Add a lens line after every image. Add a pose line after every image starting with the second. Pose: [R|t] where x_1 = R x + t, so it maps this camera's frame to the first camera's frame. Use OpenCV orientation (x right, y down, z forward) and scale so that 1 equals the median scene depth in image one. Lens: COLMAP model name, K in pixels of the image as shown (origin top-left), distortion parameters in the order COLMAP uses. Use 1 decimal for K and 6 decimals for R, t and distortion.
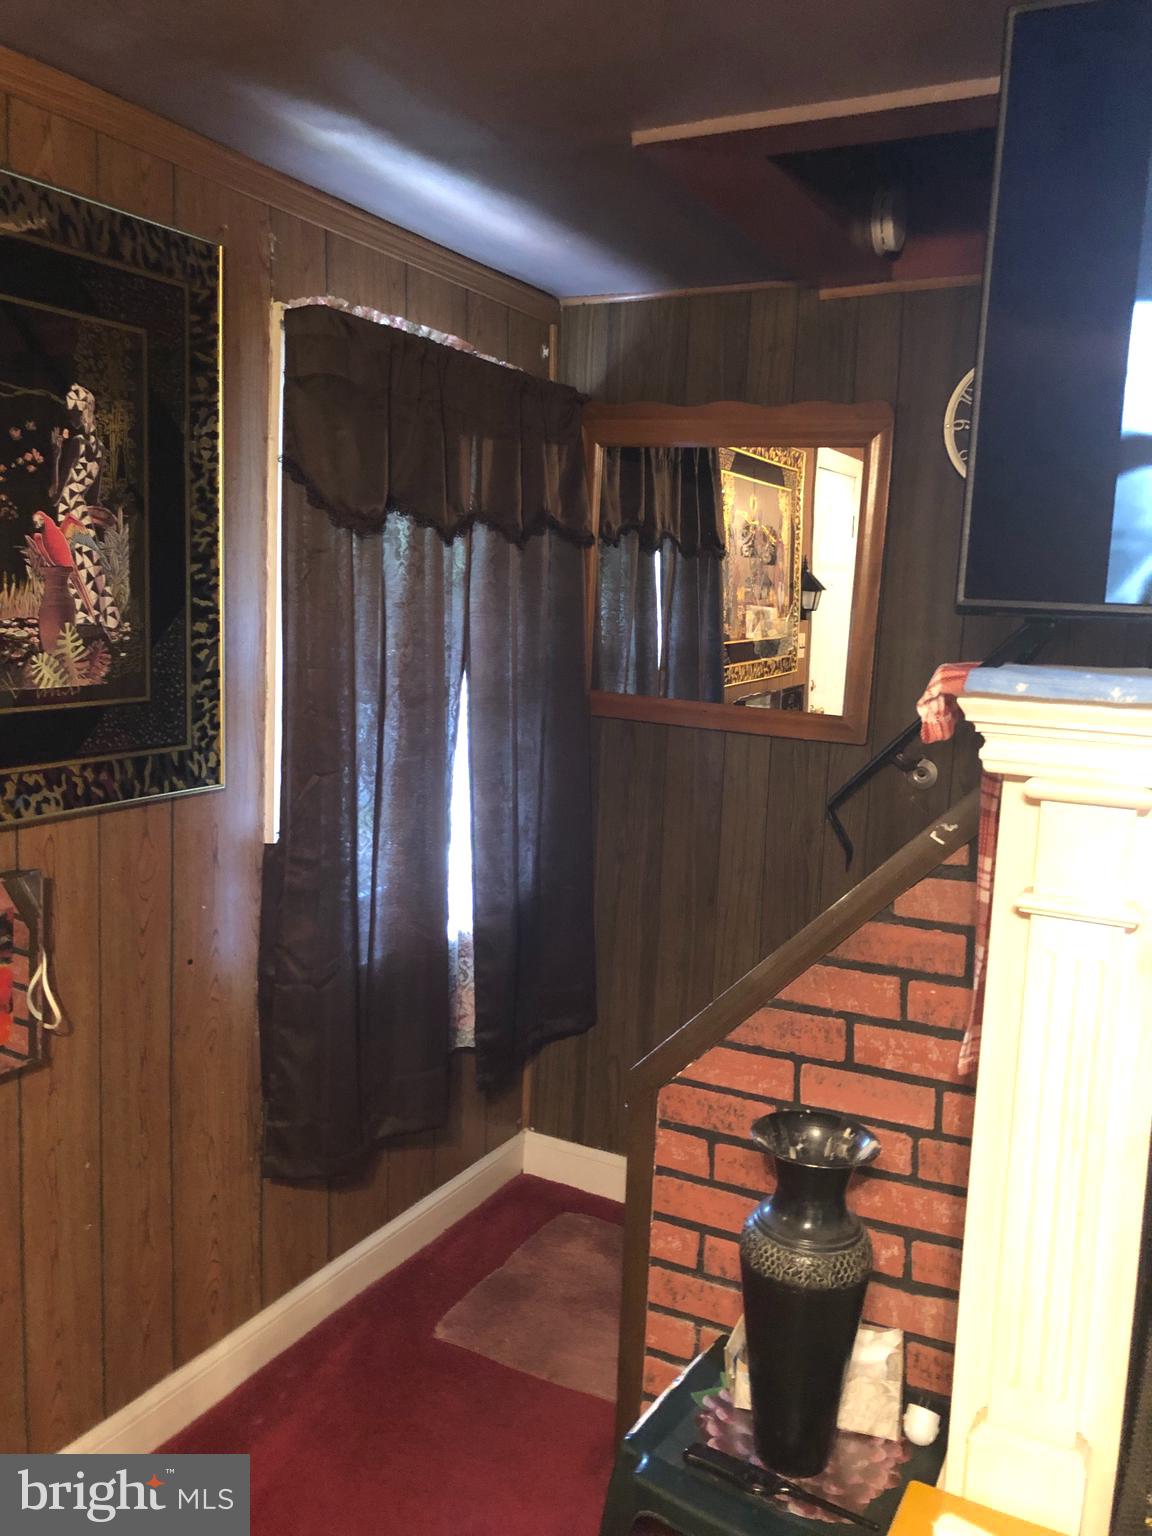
lens RADIAL K [[1273.5, 0, 594.9], [0, 1273.5, 754.2], [0, 0, 1]] dist [0.013690, -0.002321]
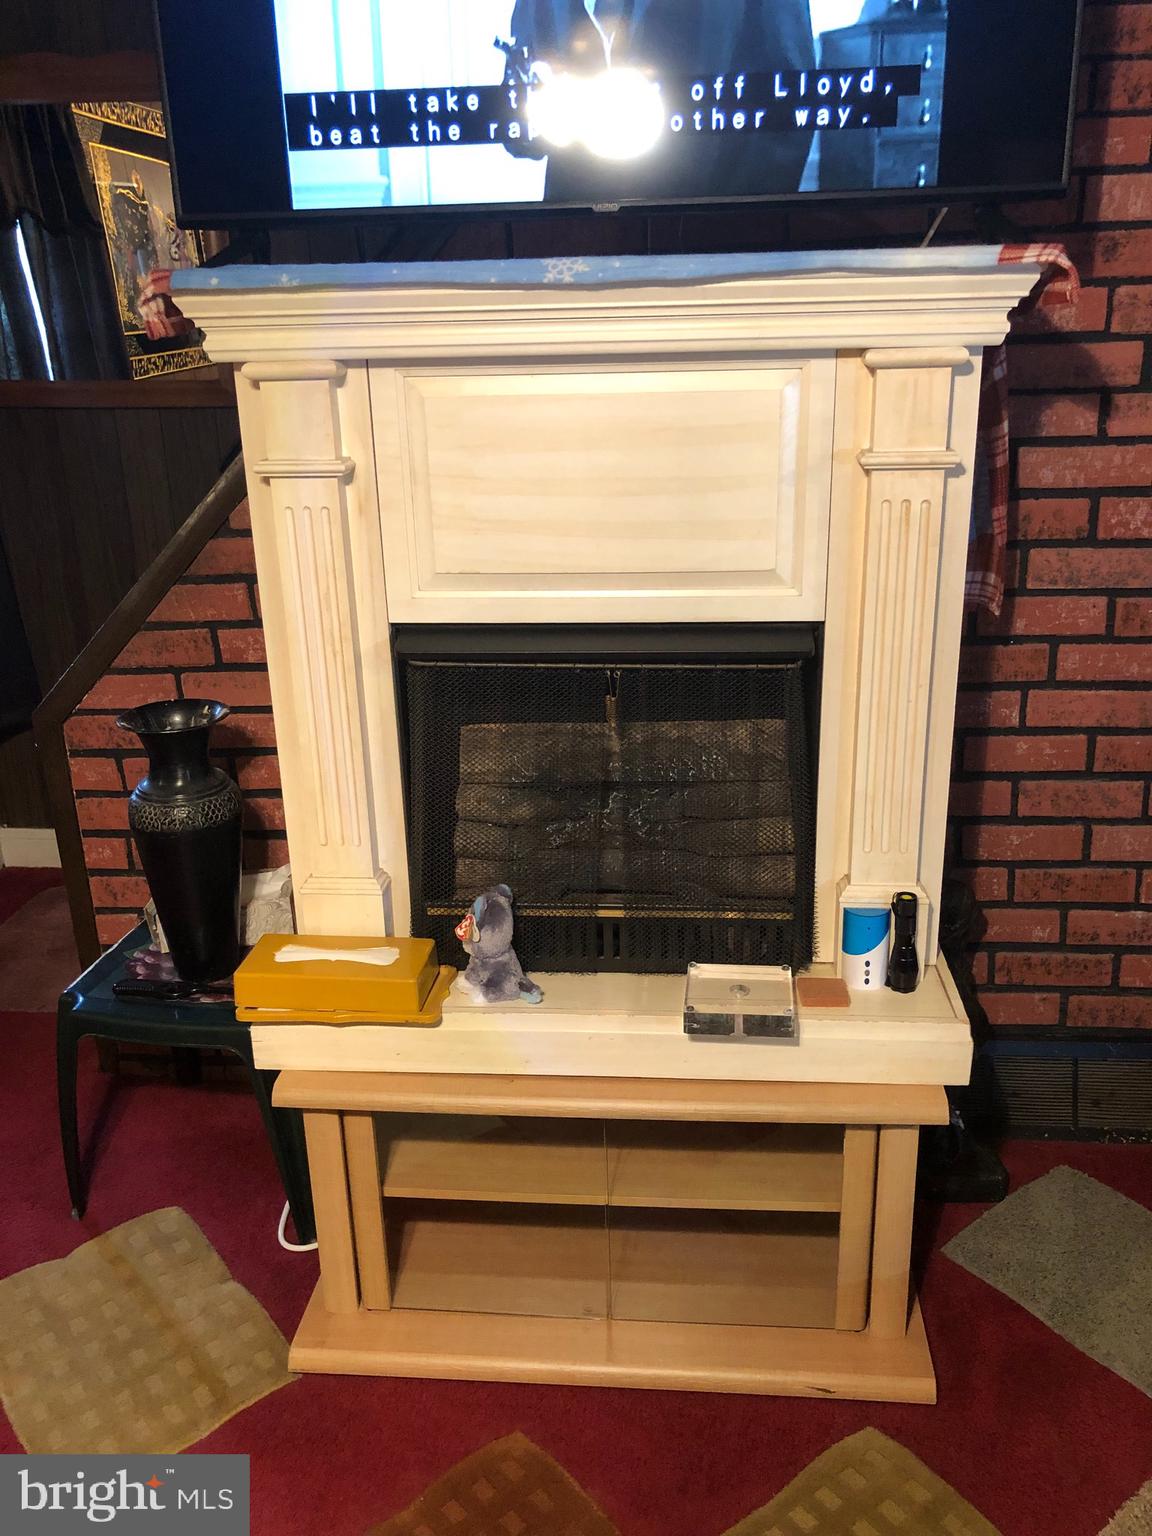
lens RADIAL K [[1283.6, 0, 618.9], [0, 1283.6, 767.8], [0, 0, 1]] dist [-0.052708, 0.133317]
pose [[0.924066, -0.184747, 0.334619, 0.121507], [0.107367, 0.965645, 0.236647, 0.090698], [-0.366843, -0.182750, 0.912156, -0.203366]]
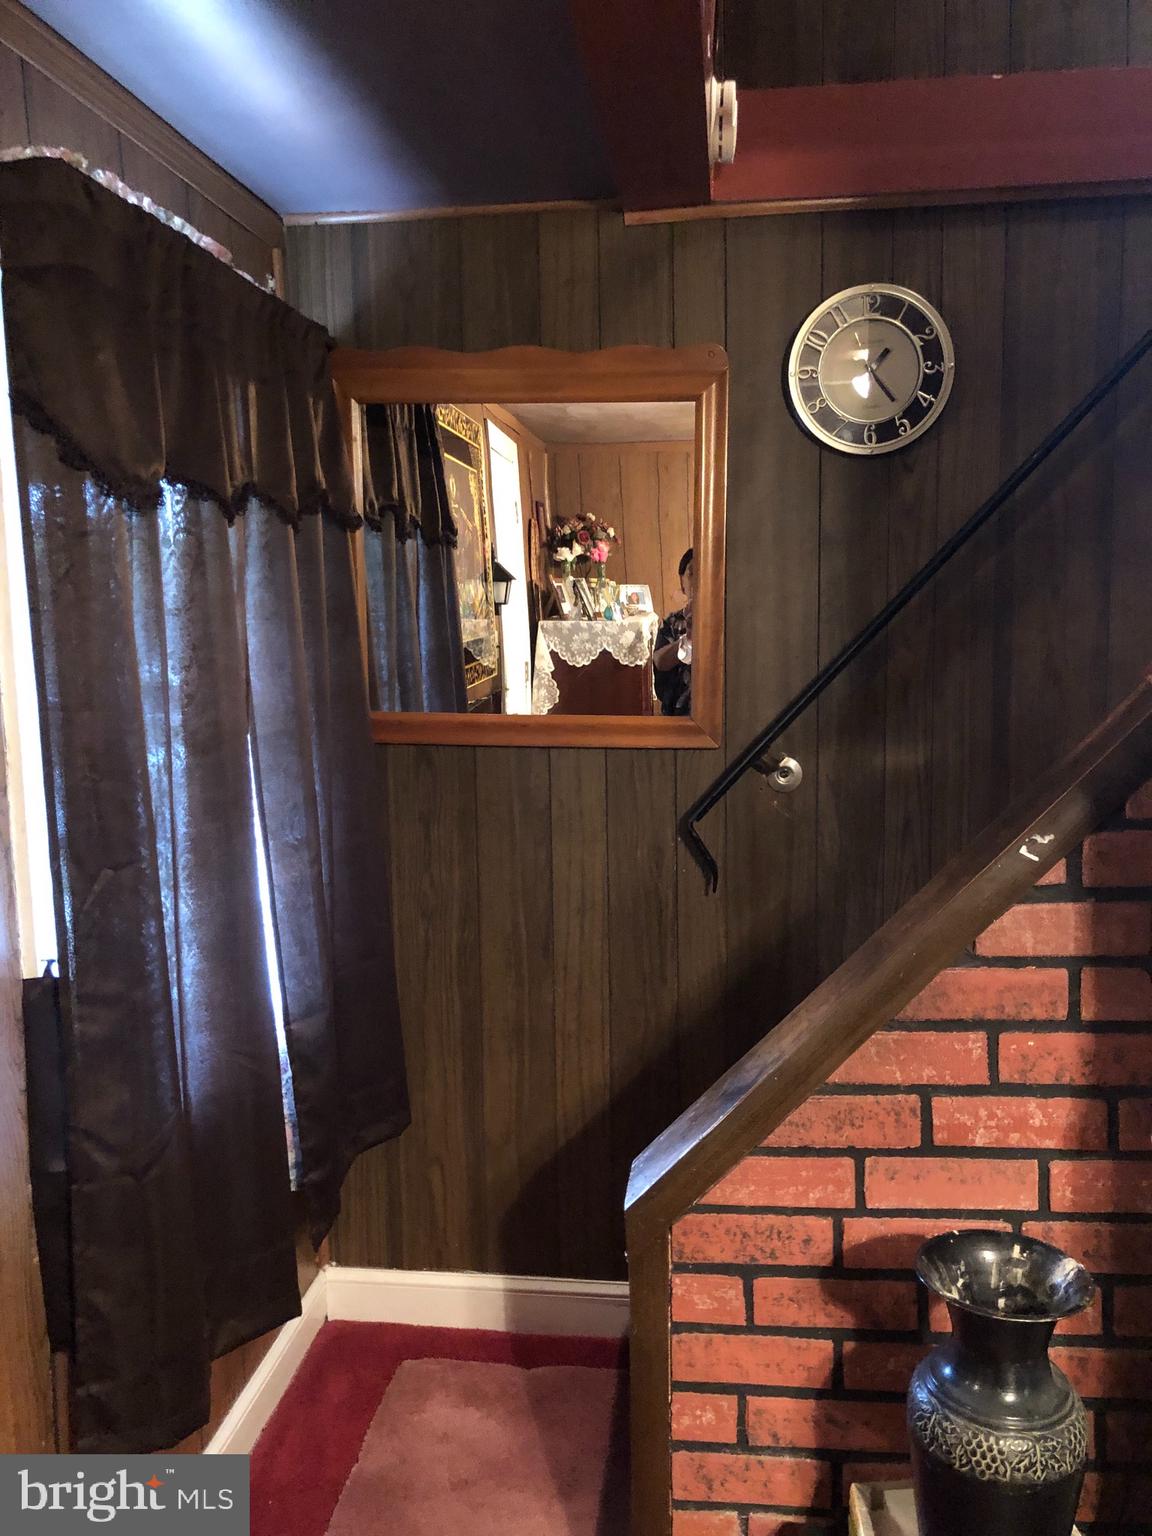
lens RADIAL K [[1283.6, 0, 618.9], [0, 1283.6, 767.8], [0, 0, 1]] dist [-0.052708, 0.133317]
pose [[0.928855, -0.099839, 0.356735, -0.226745], [0.097231, 0.994941, 0.025286, -0.030413], [-0.357455, 0.011199, 0.933863, 0.304044]]
